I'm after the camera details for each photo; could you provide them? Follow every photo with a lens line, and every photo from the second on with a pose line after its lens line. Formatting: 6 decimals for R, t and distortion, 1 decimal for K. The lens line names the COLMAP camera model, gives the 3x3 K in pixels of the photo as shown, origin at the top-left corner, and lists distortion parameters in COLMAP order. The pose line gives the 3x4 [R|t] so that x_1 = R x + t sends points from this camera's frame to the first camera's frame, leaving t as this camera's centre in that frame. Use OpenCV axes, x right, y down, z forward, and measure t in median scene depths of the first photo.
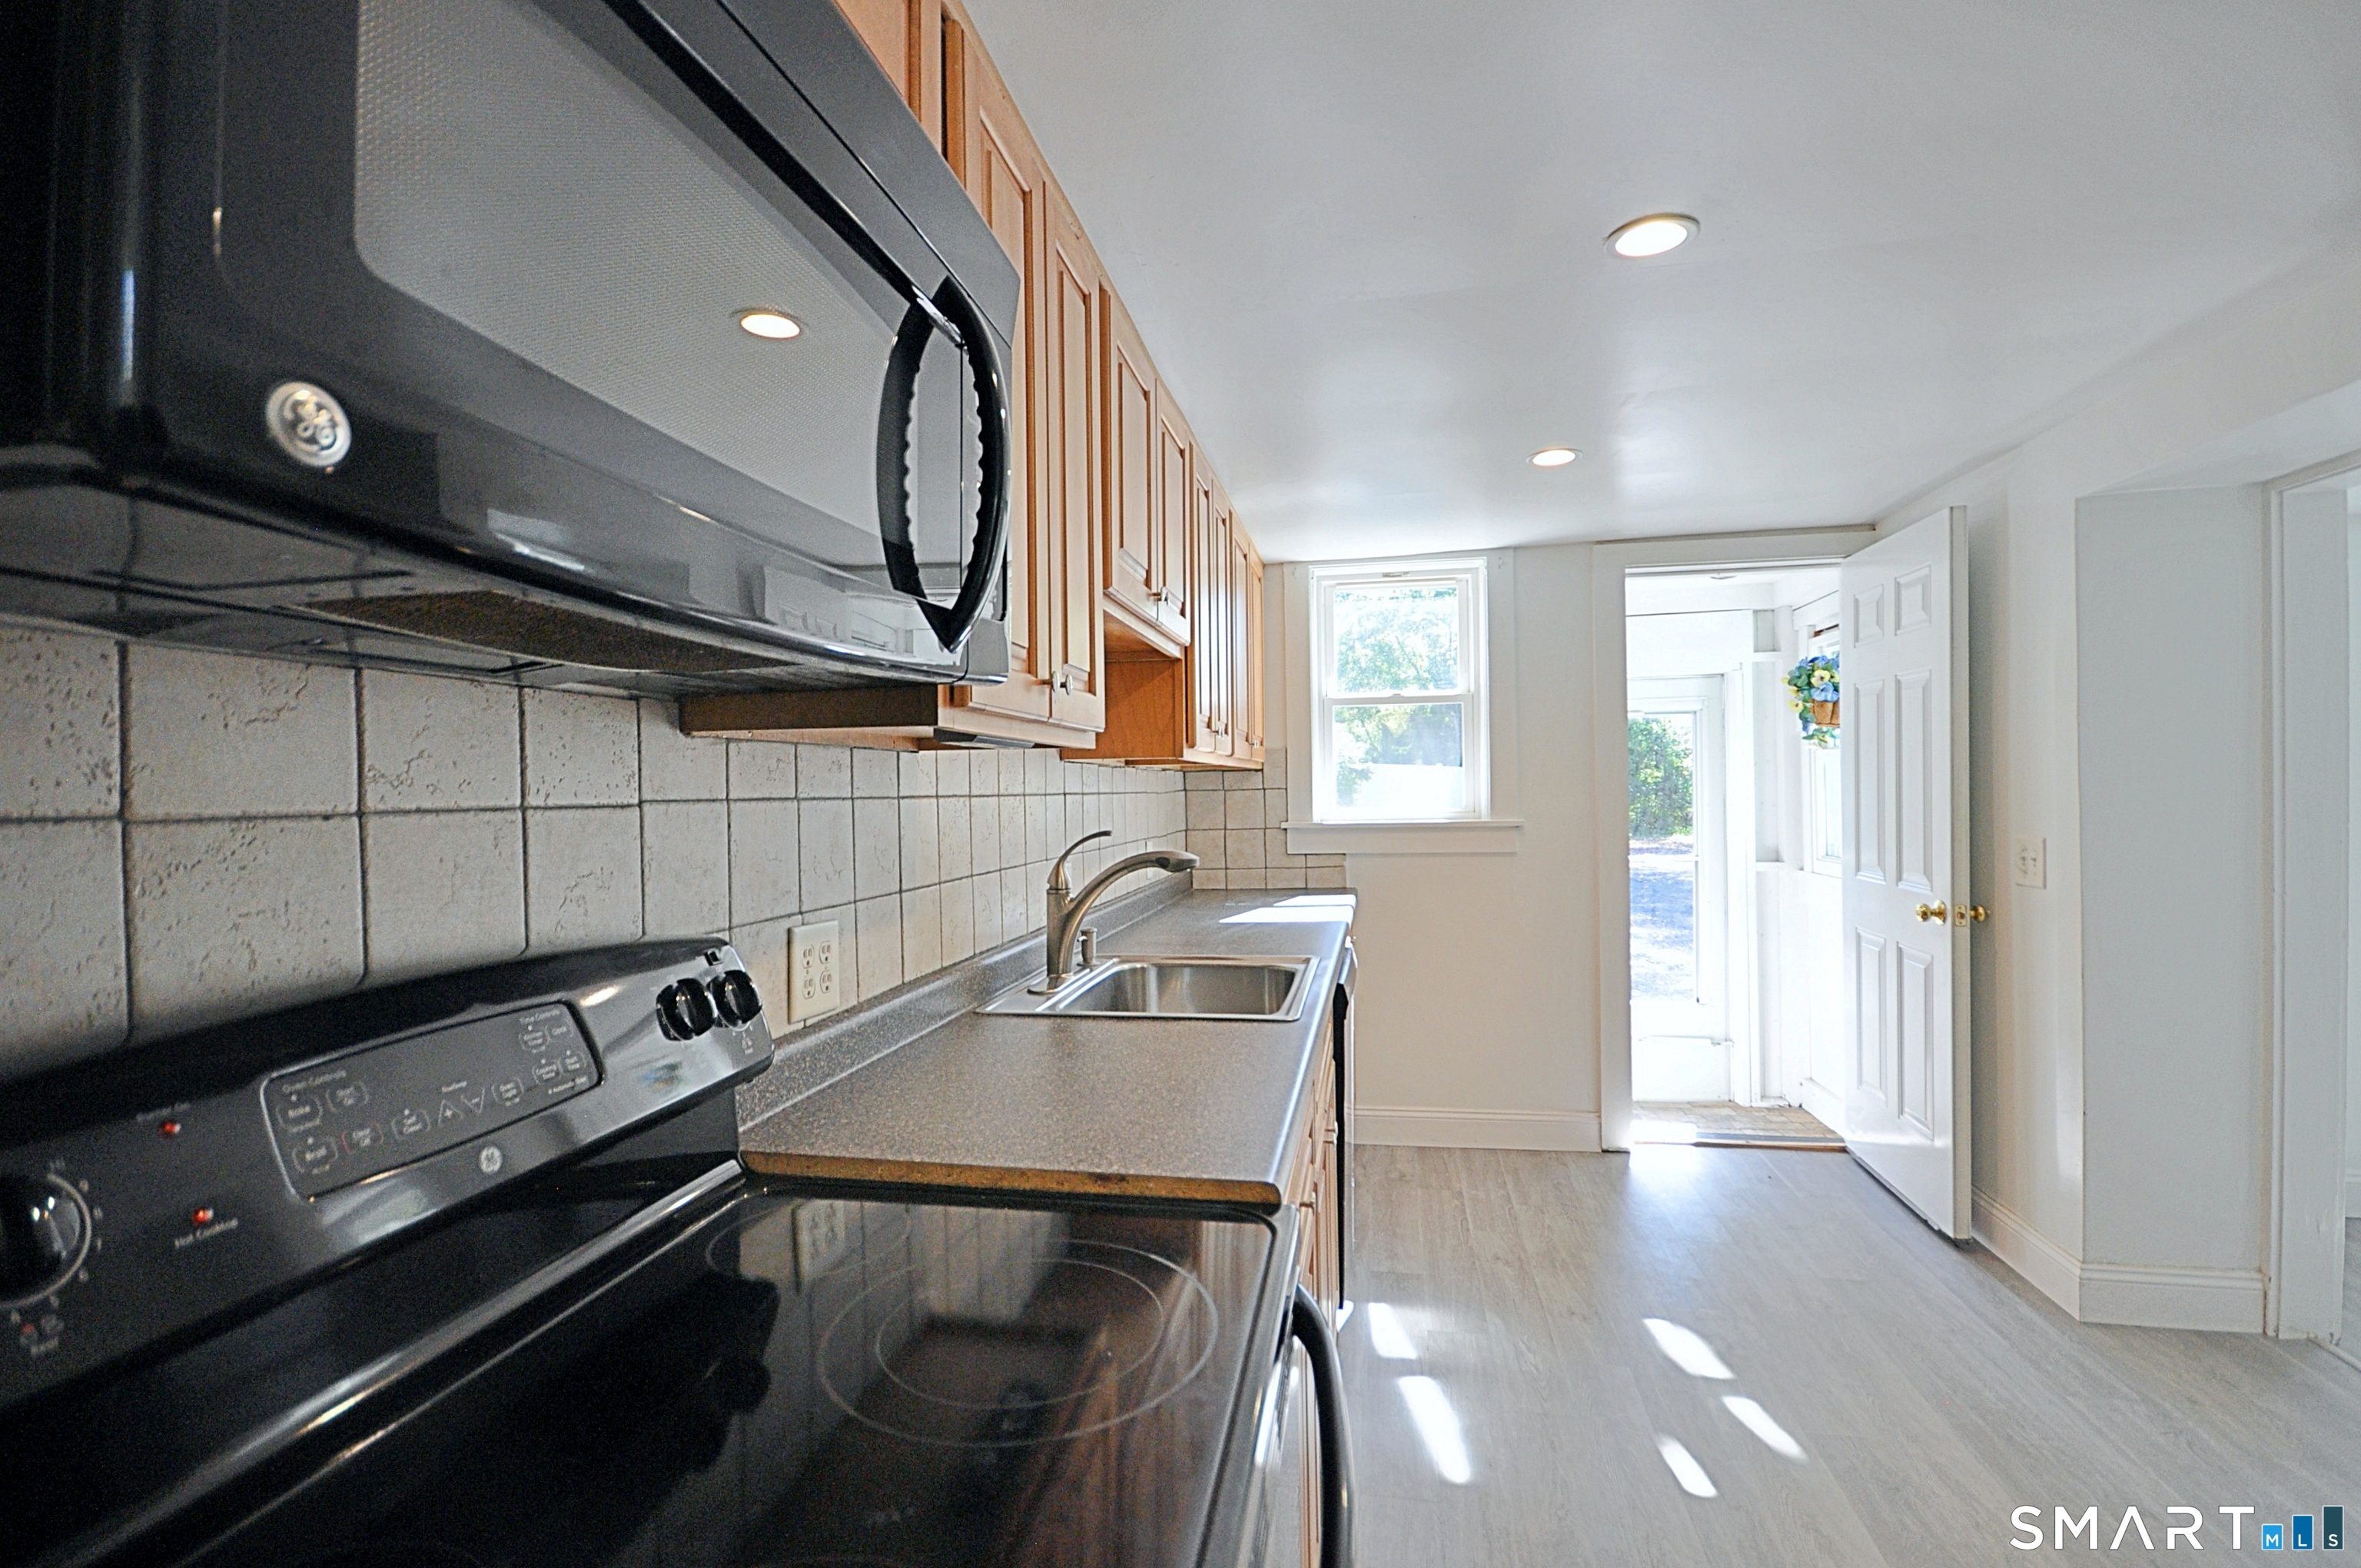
lens RADIAL K [[1032.5, 0, 1186.5], [0, 1032.5, 797.1], [0, 0, 1]] dist [0.006821, -0.011661]
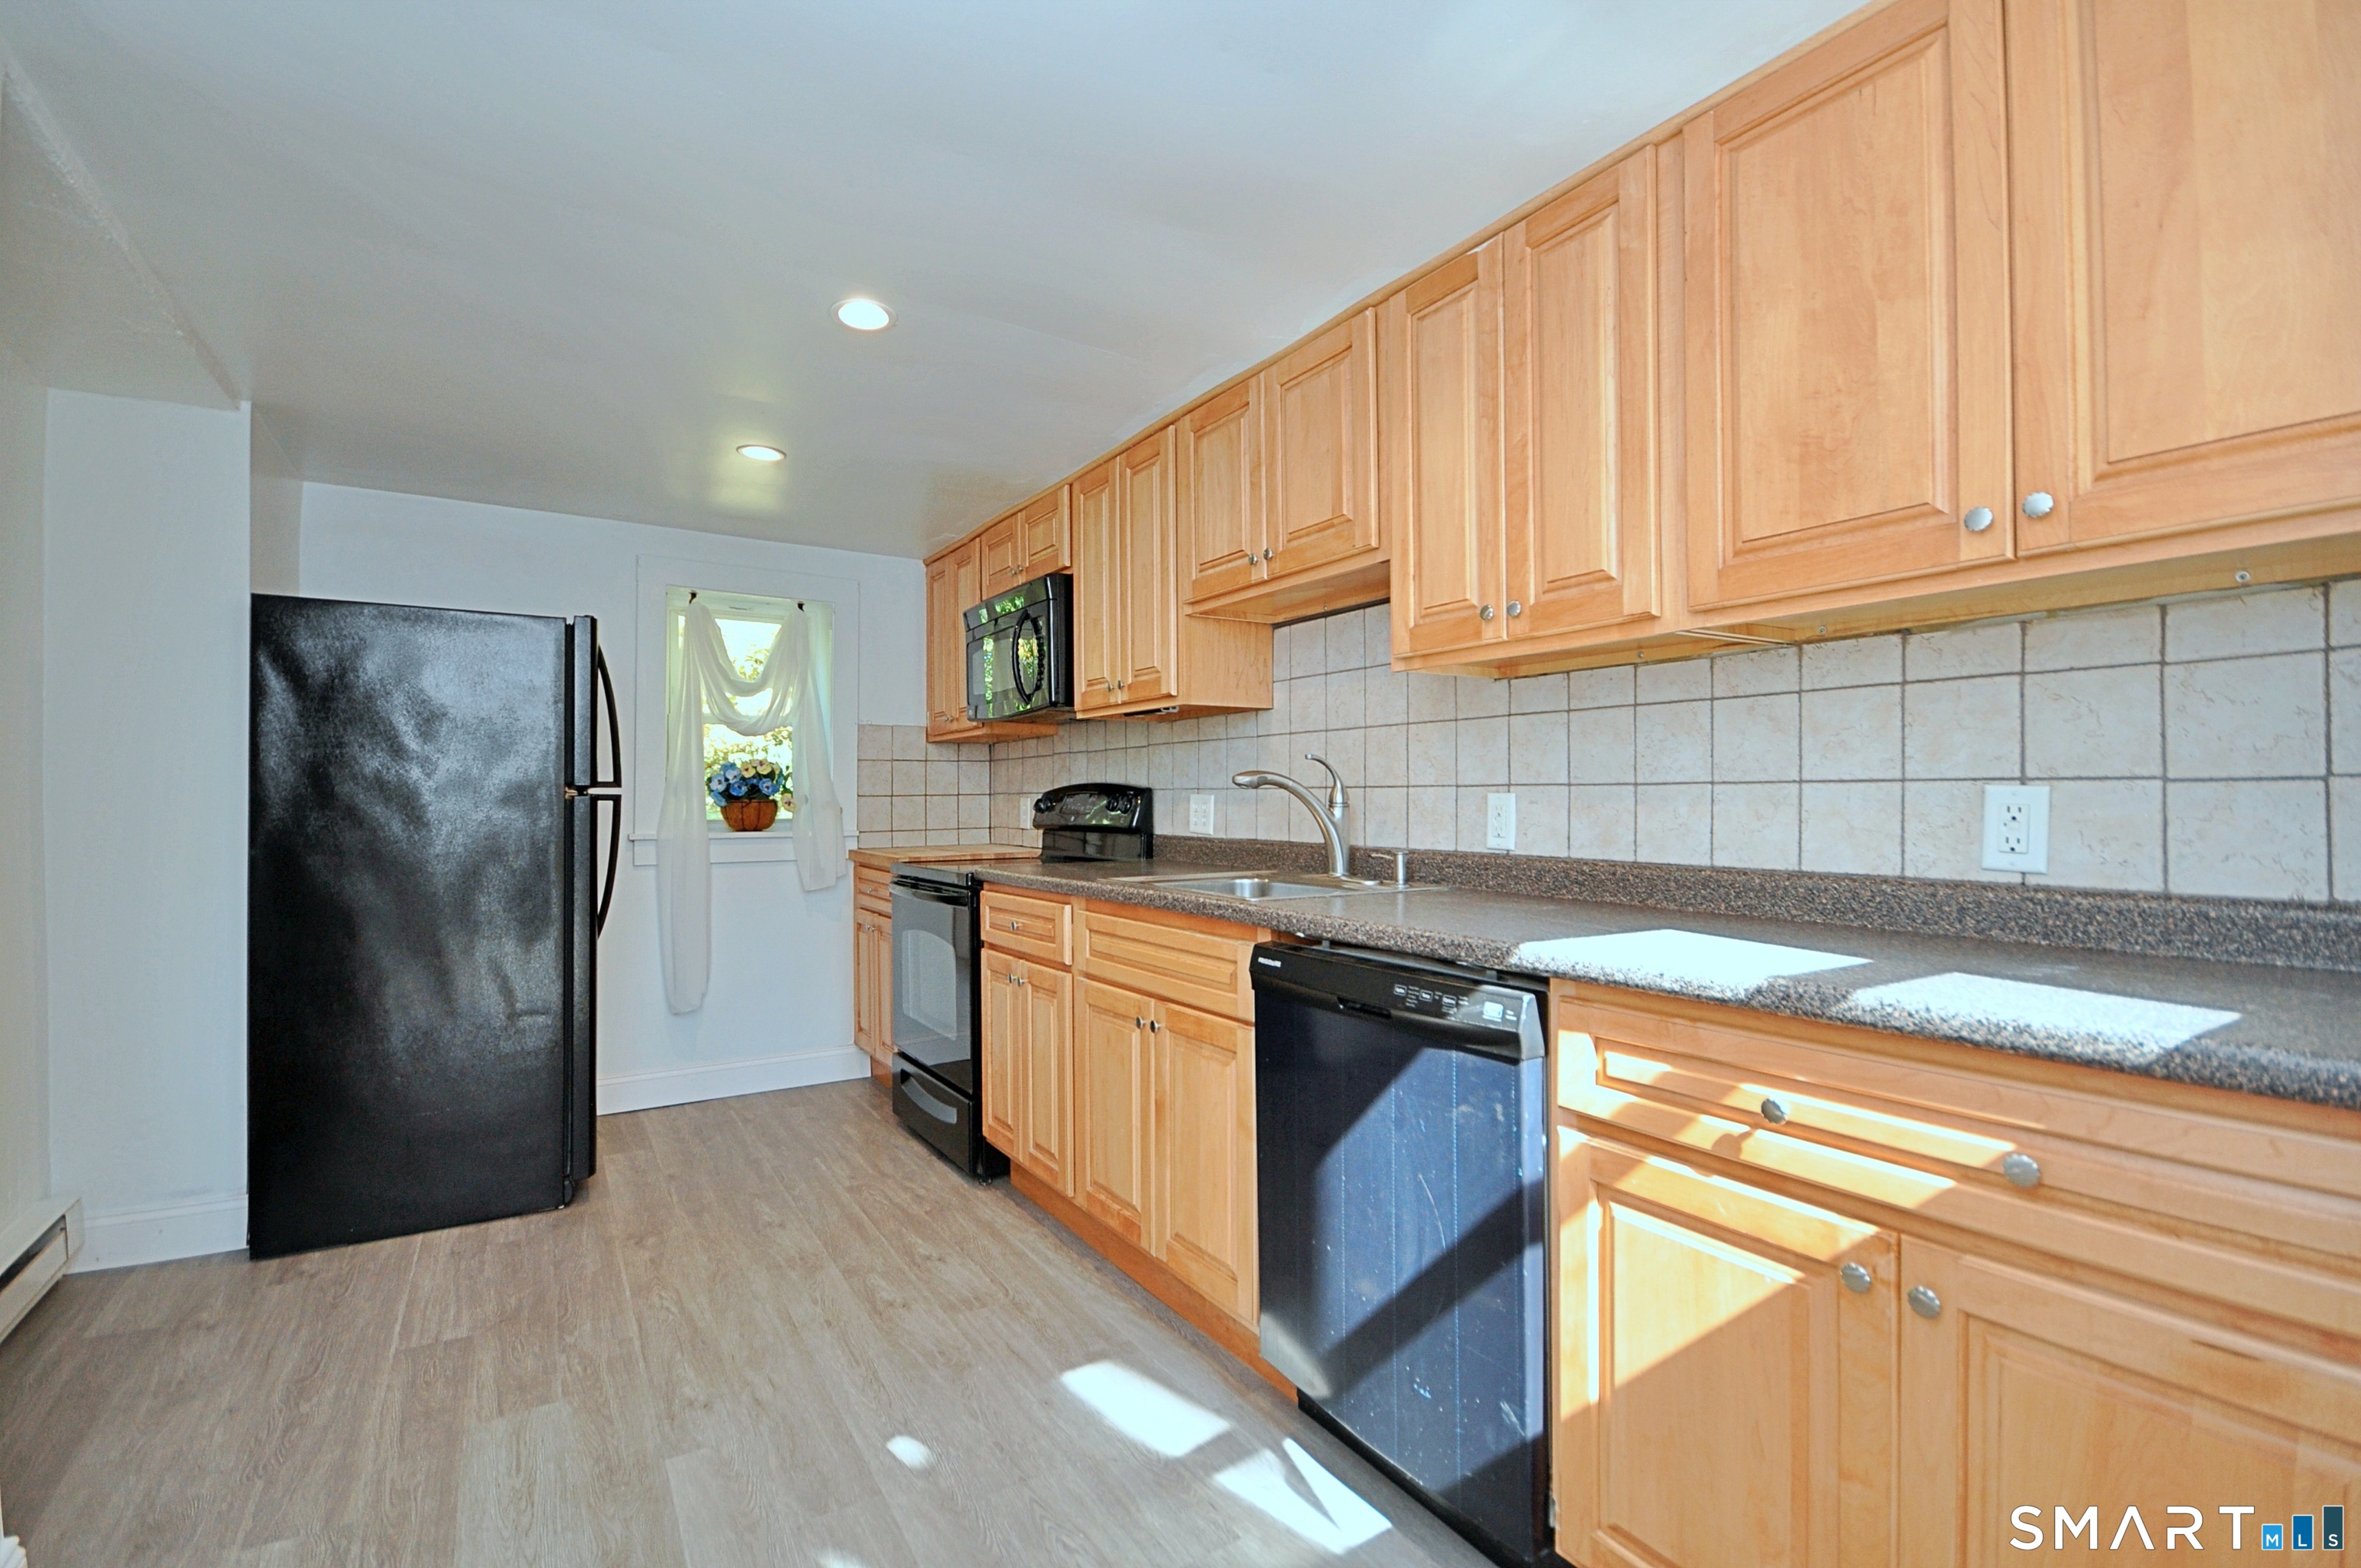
lens RADIAL K [[1032.5, 0, 1186.5], [0, 1032.5, 797.1], [0, 0, 1]] dist [0.006821, -0.011661]
pose [[-0.724786, 0.017228, -0.688758, 0.449854], [0.009483, 0.999842, 0.015030, 0.032757], [0.688908, 0.004362, -0.724835, 0.933954]]
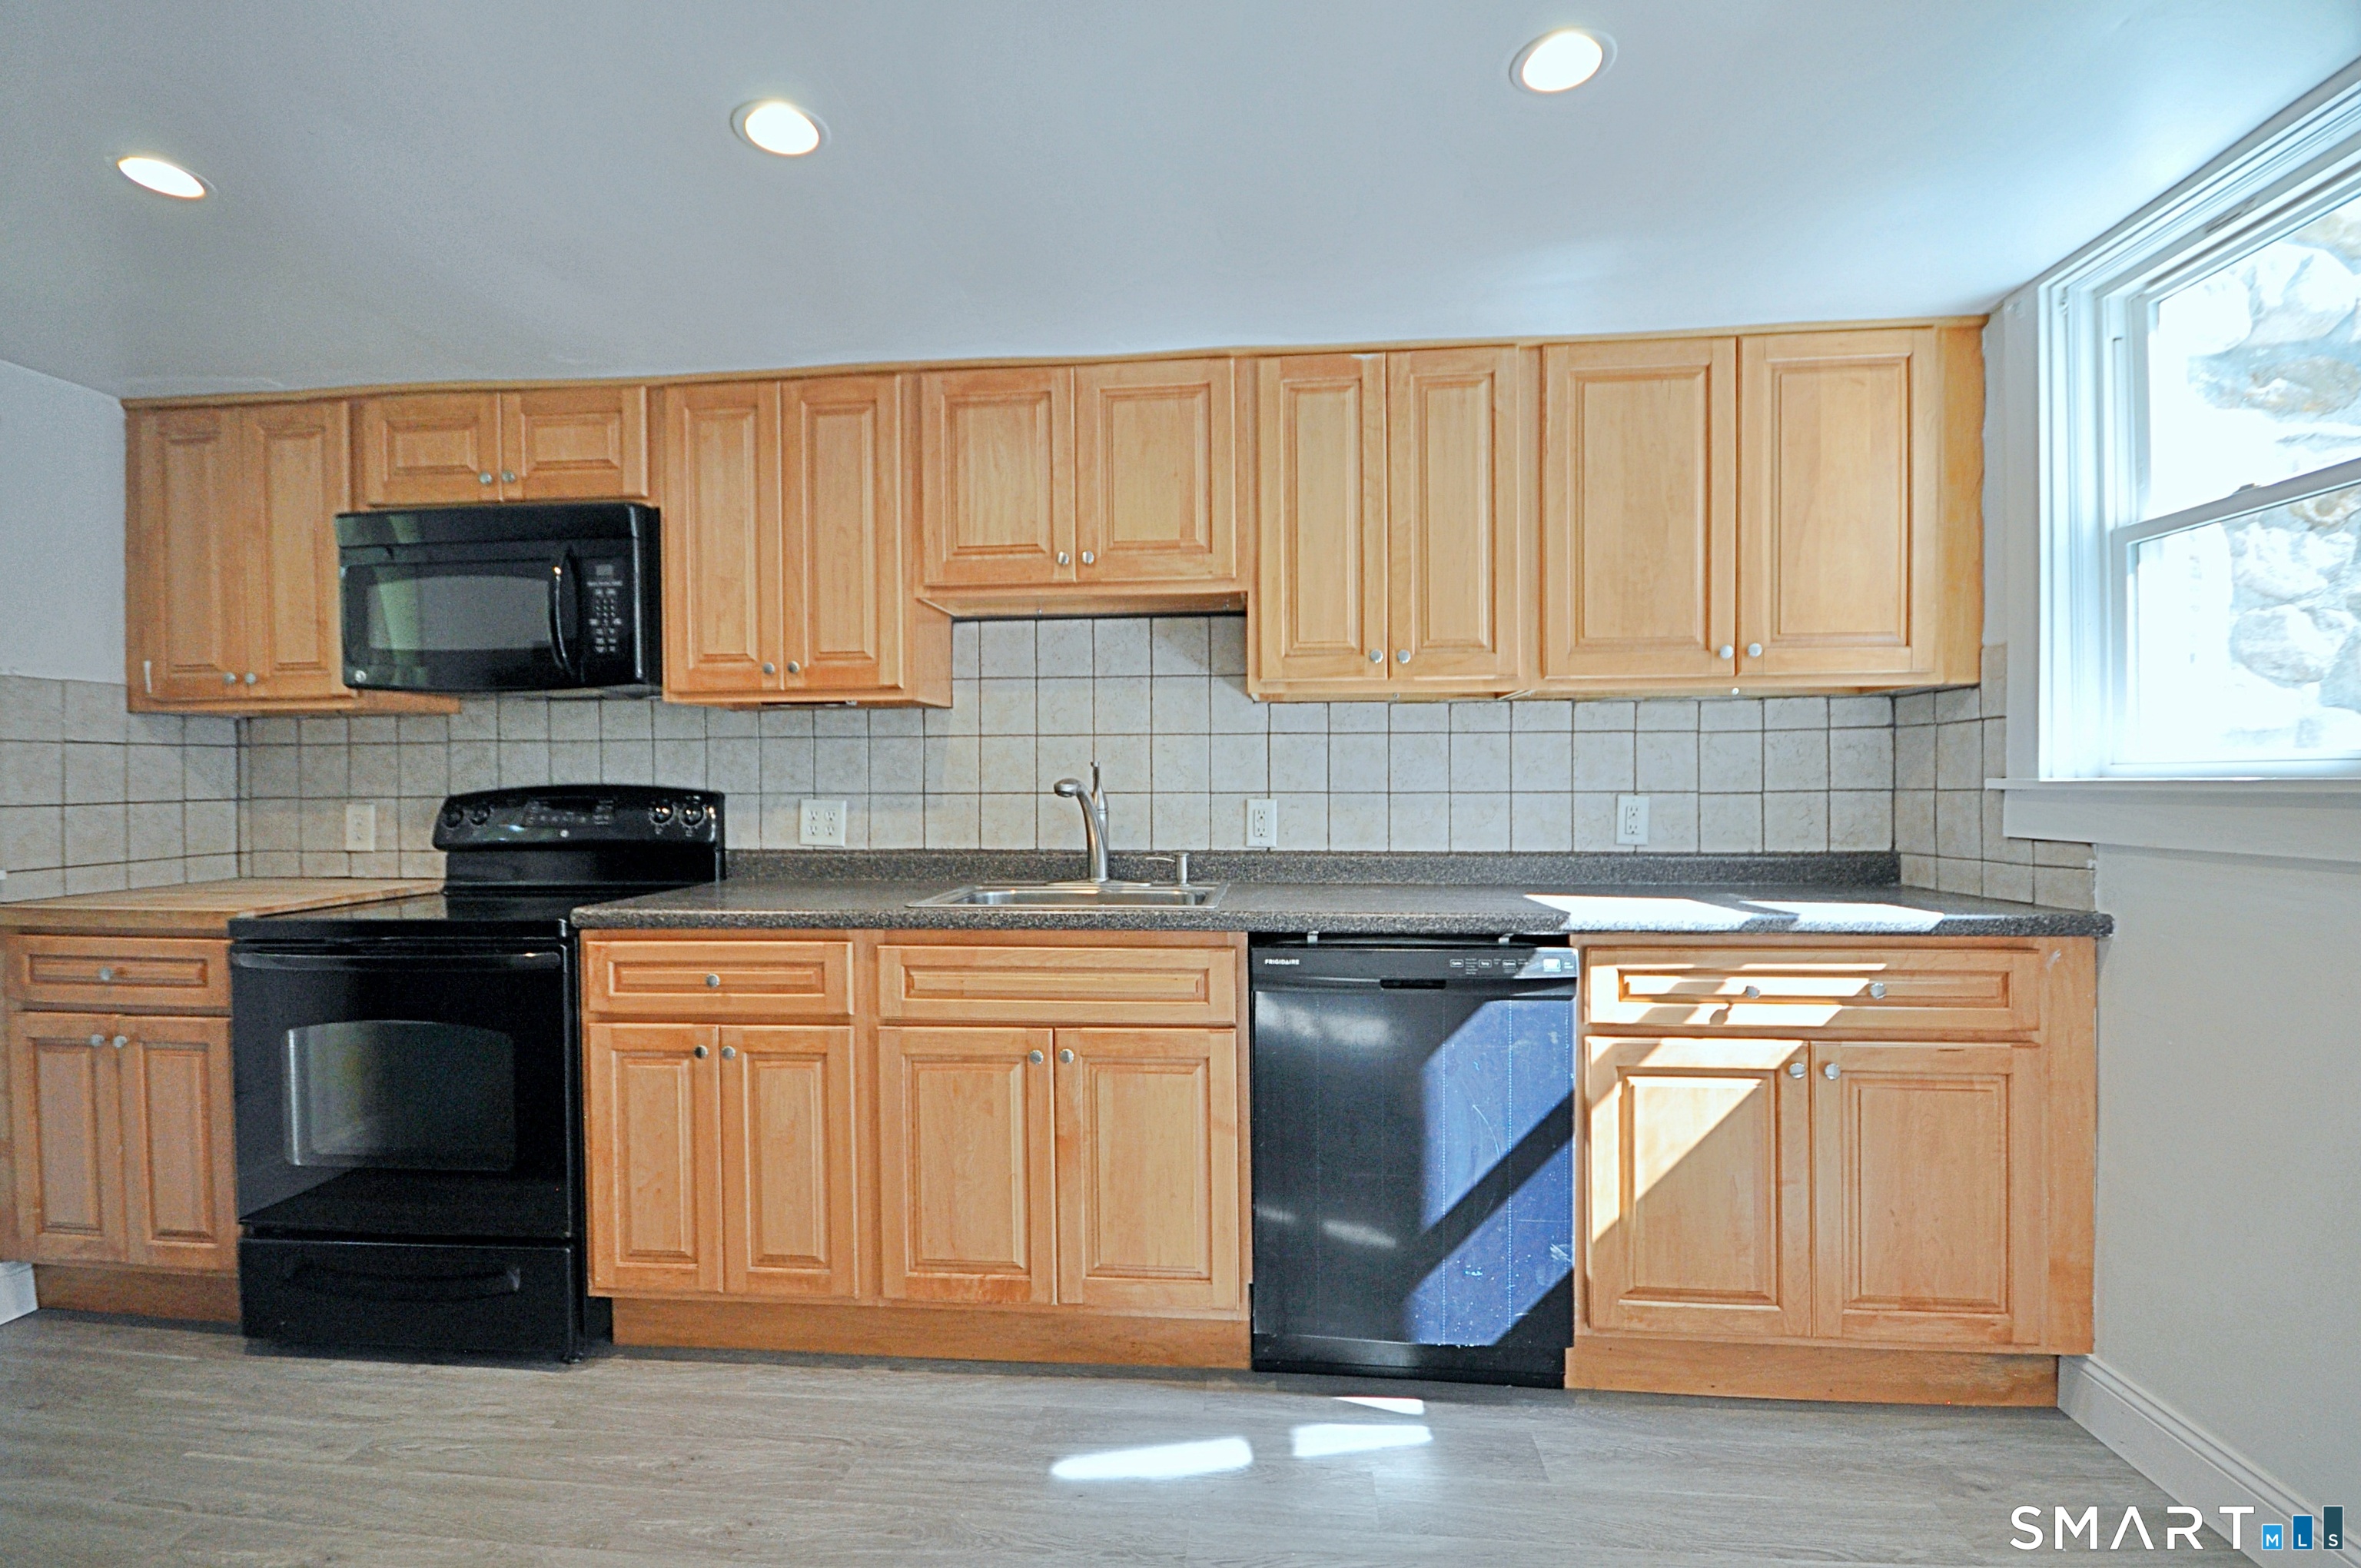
lens RADIAL K [[1032.5, 0, 1186.5], [0, 1032.5, 797.1], [0, 0, 1]] dist [0.006821, -0.011661]
pose [[0.098056, 0.031606, -0.994679, 0.597484], [-0.003504, 0.999500, 0.031414, 0.018401], [0.995175, 0.000405, 0.098118, 0.523977]]
